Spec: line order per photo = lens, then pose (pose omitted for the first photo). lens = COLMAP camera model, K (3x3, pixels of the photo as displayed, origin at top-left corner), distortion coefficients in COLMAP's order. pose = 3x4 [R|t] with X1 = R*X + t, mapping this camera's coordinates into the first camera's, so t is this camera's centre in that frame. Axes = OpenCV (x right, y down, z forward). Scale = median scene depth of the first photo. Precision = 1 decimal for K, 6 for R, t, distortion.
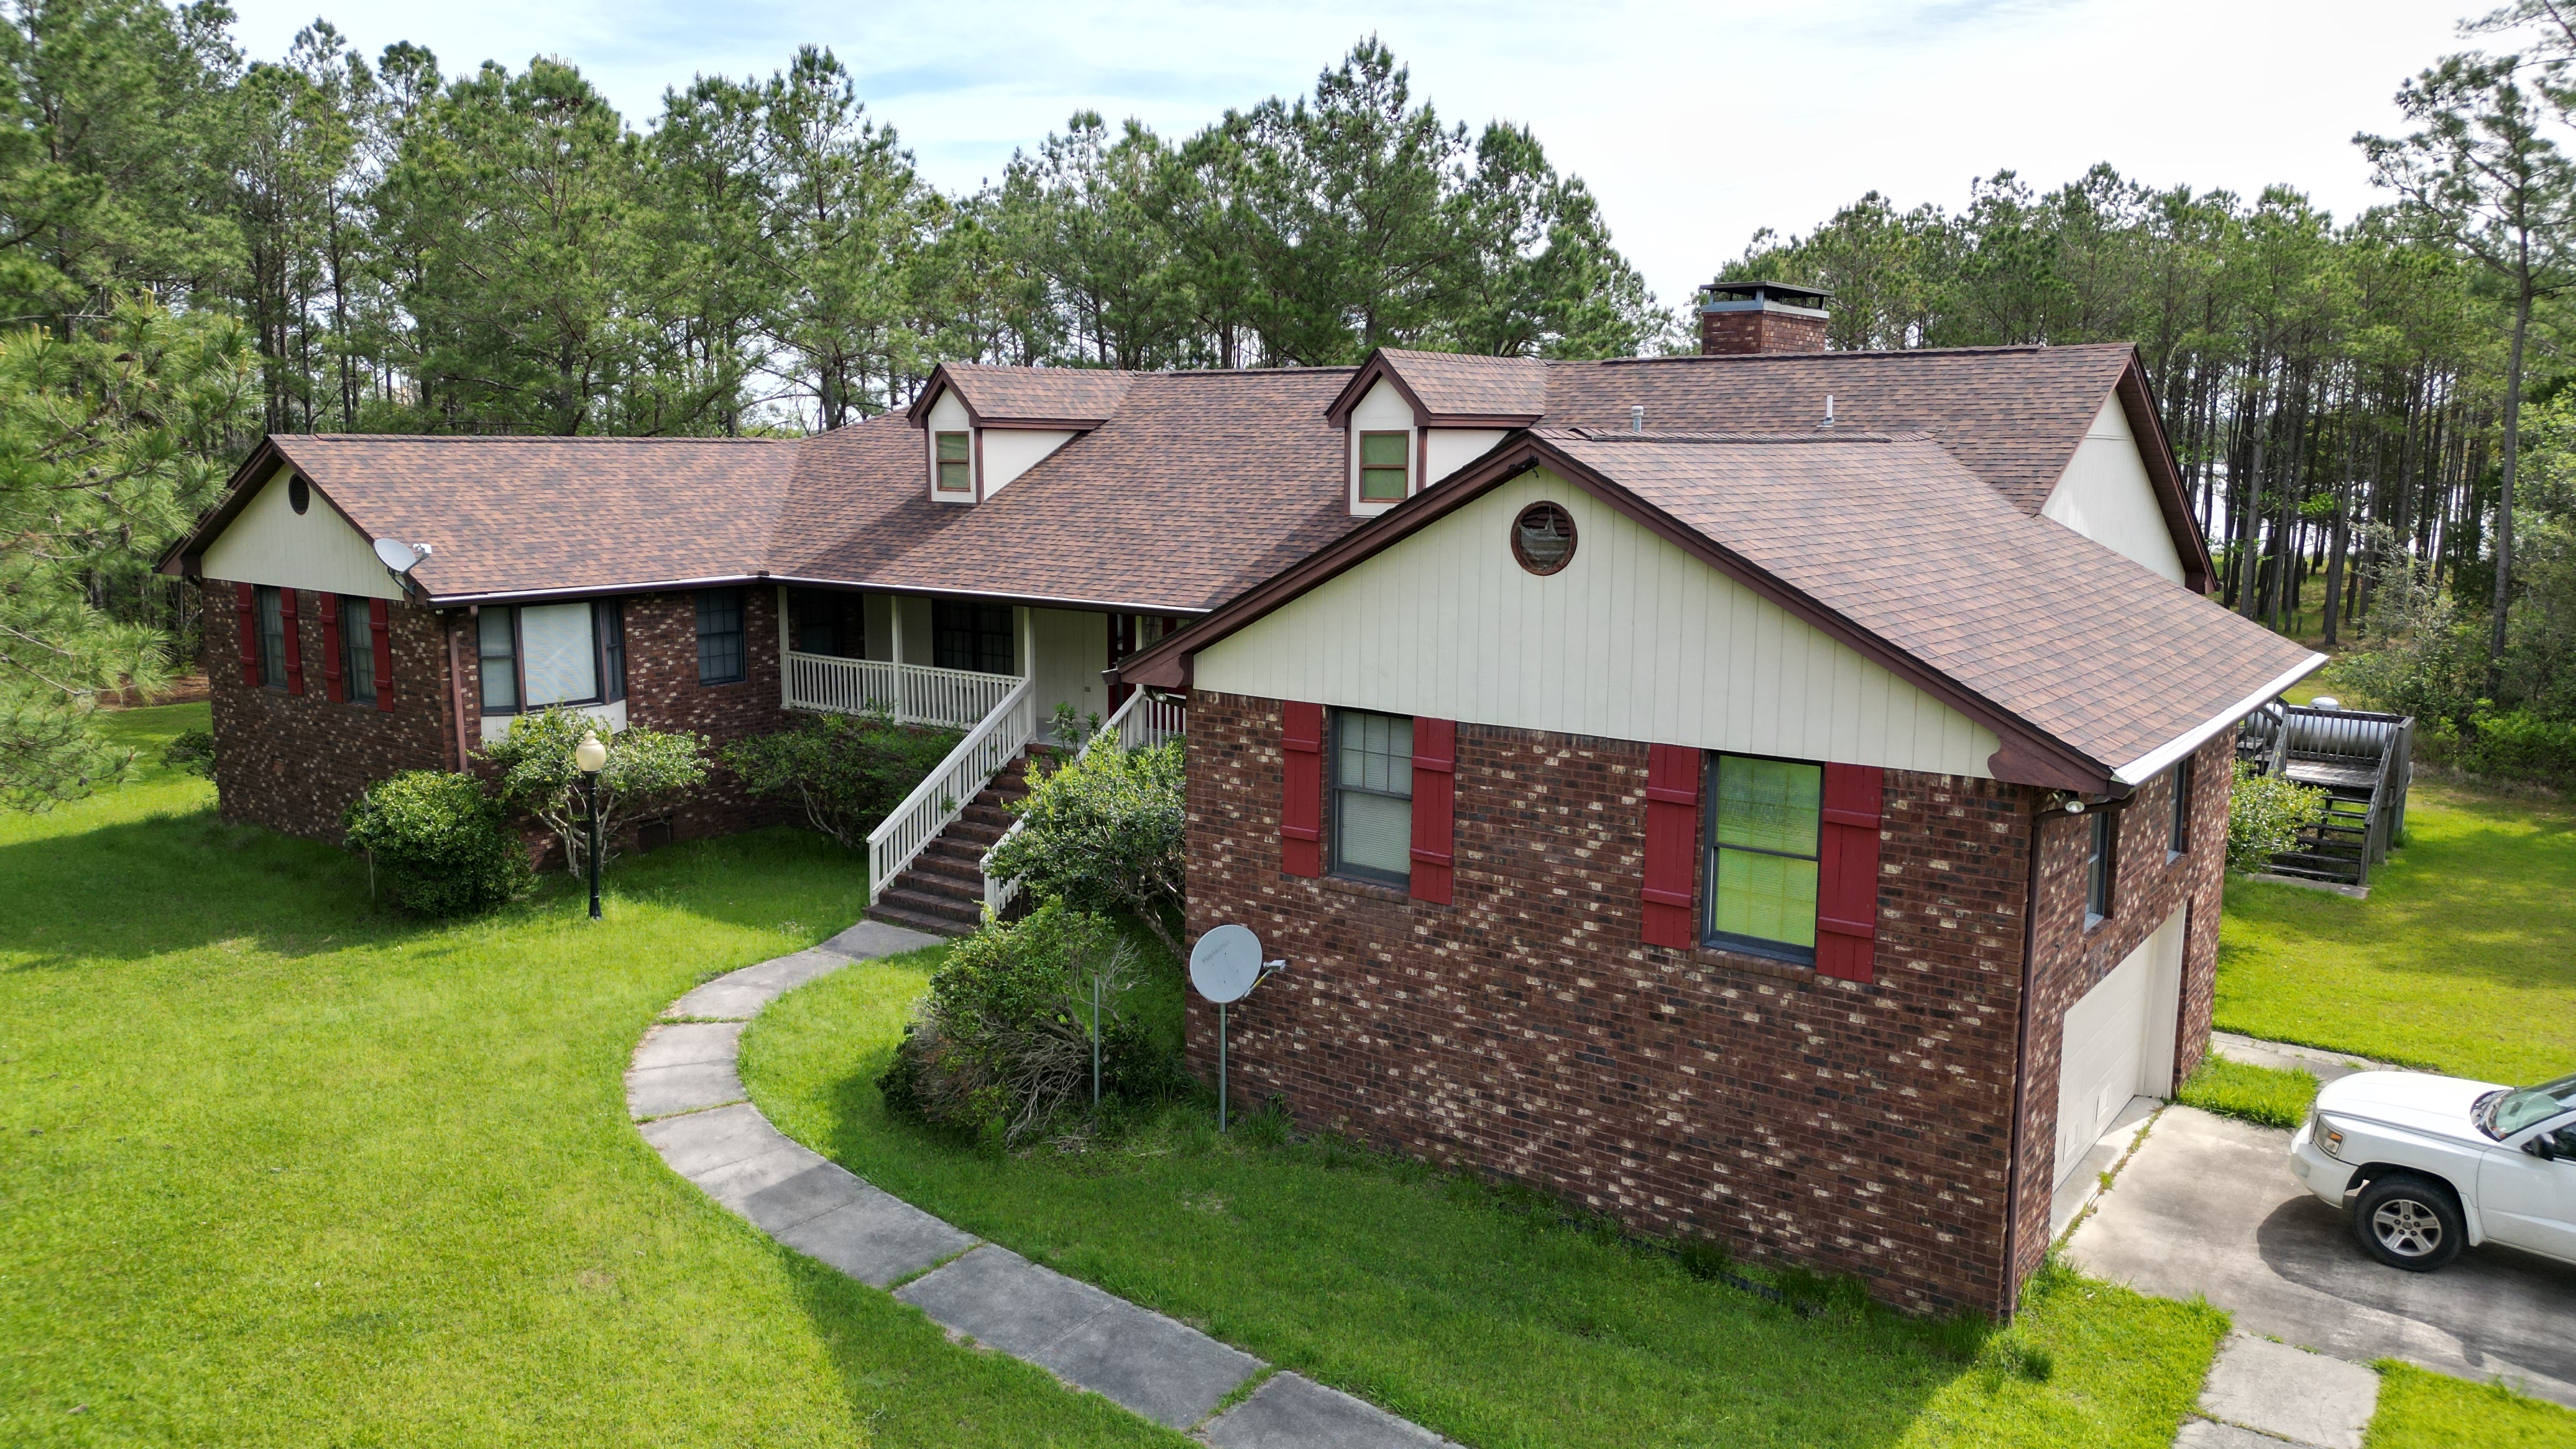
lens RADIAL K [[1737.0, 0, 1260.0], [0, 1737.0, 696.1], [0, 0, 1]] dist [0.072455, -0.058171]
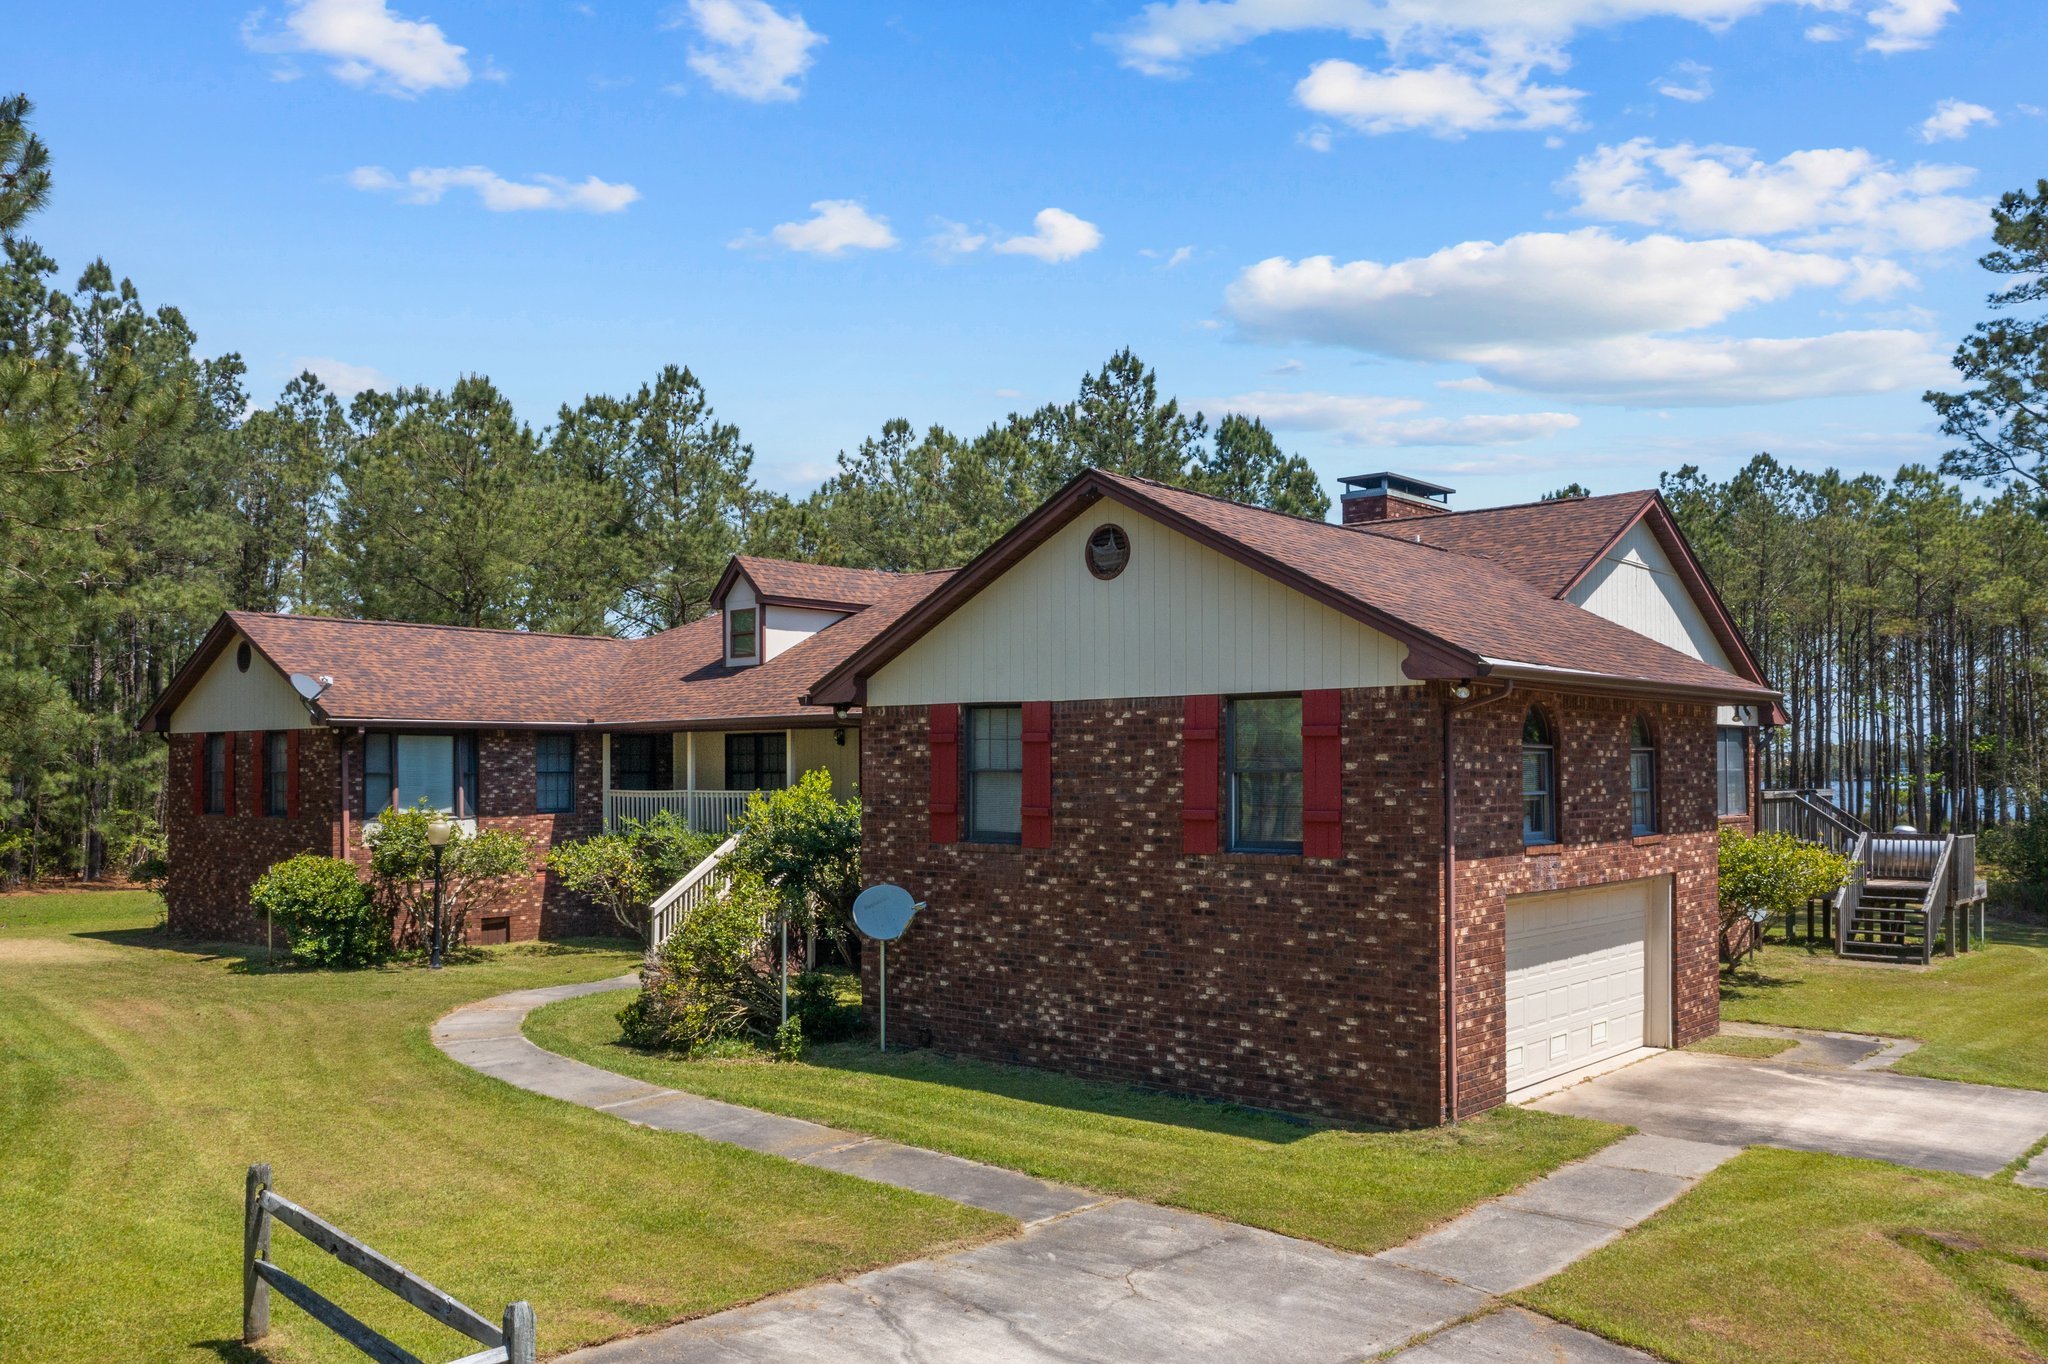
lens RADIAL K [[1593.4, 0, 995.2], [0, 1593.4, 750.6], [0, 0, 1]] dist [-0.021930, 0.025799]
pose [[0.997313, -0.008662, -0.072742, 0.141123], [-0.003199, 0.986888, -0.161374, 0.217185], [0.073186, 0.161173, 0.984209, -0.149599]]
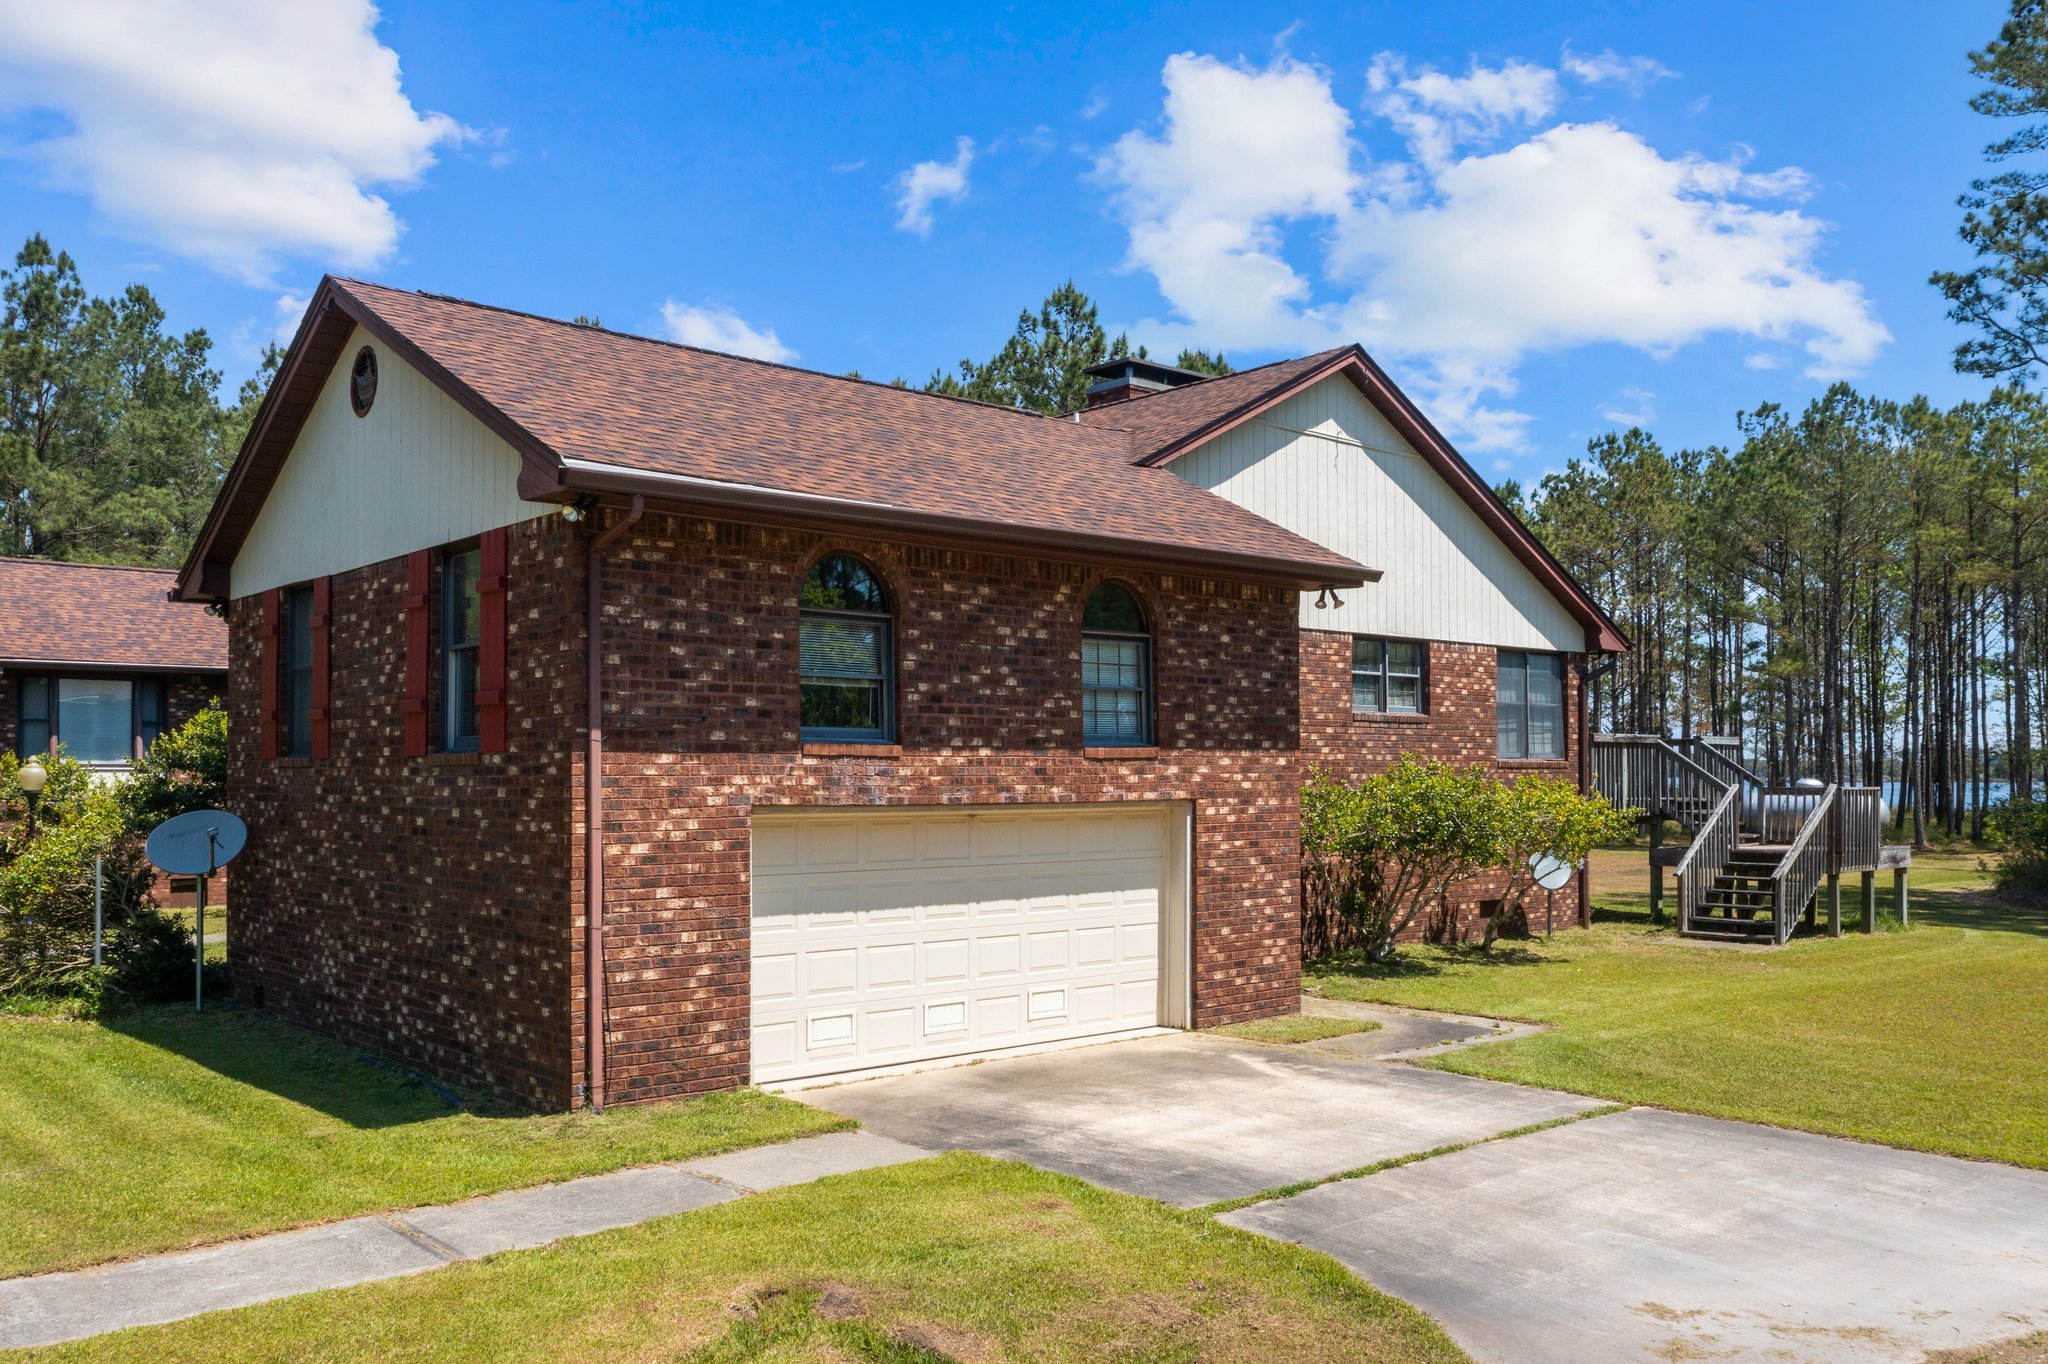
lens RADIAL K [[1593.4, 0, 1015.3], [0, 1593.4, 747.5], [0, 0, 1]] dist [-0.021930, 0.025799]
pose [[0.979622, -0.012576, -0.200454, 0.631232], [-0.021270, 0.985930, -0.165801, 0.237254], [0.199719, 0.166685, 0.965571, 0.160070]]
